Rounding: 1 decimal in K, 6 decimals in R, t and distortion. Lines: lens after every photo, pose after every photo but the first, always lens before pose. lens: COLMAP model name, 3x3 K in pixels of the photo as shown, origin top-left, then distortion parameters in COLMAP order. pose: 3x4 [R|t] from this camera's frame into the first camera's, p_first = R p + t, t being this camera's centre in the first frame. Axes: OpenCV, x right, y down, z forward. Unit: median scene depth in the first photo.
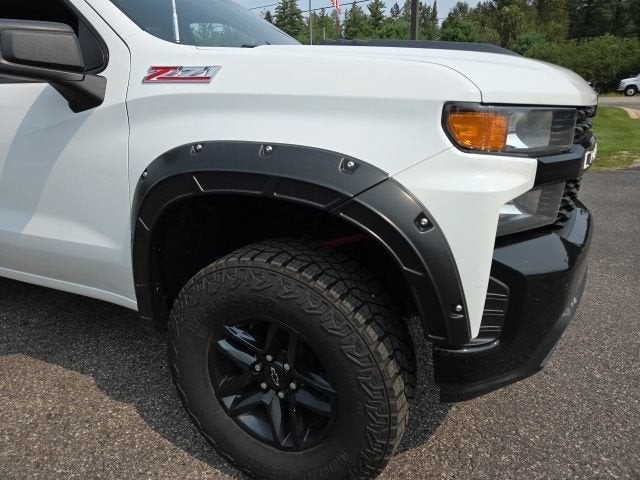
lens RADIAL K [[424.2, 0, 313.2], [0, 424.2, 233.7], [0, 0, 1]] dist [0.072900, -0.061081]
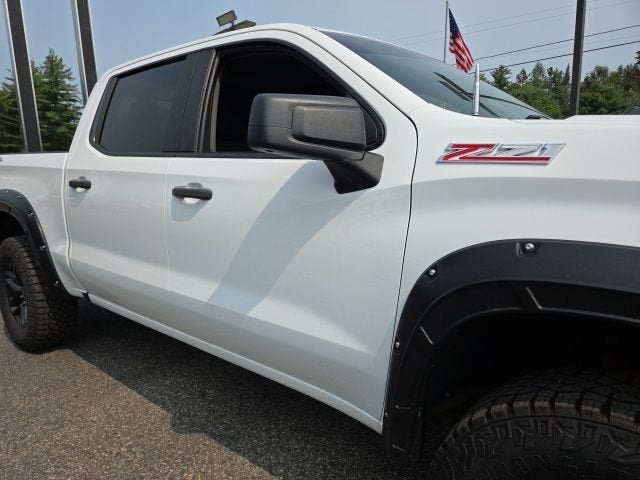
lens RADIAL K [[426.4, 0, 320.0], [0, 426.4, 240.0], [0, 0, 1]] dist [0.068011, -0.059402]
pose [[0.971902, 0.058072, -0.228112, -0.388809], [-0.085951, 0.989727, -0.114246, -0.082718], [0.219134, 0.130642, 0.966909, 0.157690]]
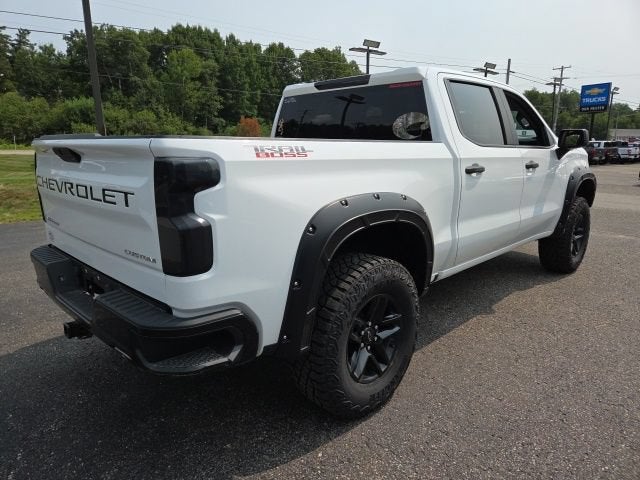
lens RADIAL K [[426.4, 0, 320.0], [0, 426.4, 240.0], [0, 0, 1]] dist [0.068011, -0.059402]
pose [[0.318962, -0.180972, 0.930329, -3.774472], [0.273380, 0.957446, 0.092519, -0.469115], [-0.907484, 0.224823, 0.354863, 1.521760]]
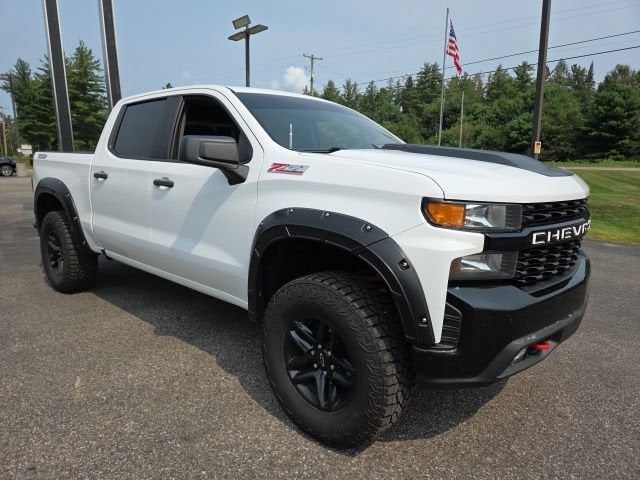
lens RADIAL K [[428.2, 0, 322.4], [0, 428.2, 235.1], [0, 0, 1]] dist [0.070511, -0.062535]
pose [[0.959789, 0.086102, -0.267194, 0.276444], [-0.118050, 0.987347, -0.105878, 0.053812], [0.254696, 0.133162, 0.957809, -0.521505]]
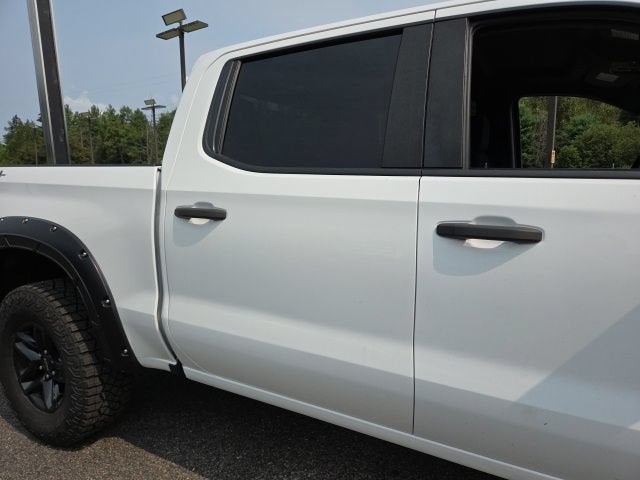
lens RADIAL K [[432.2, 0, 325.6], [0, 432.2, 240.3], [0, 0, 1]] dist [0.018527, -0.002991]
pose [[0.998009, 0.027661, -0.056677, -1.260472], [-0.035743, 0.988497, -0.146958, -0.179046], [0.051960, 0.148691, 0.987518, 0.438711]]
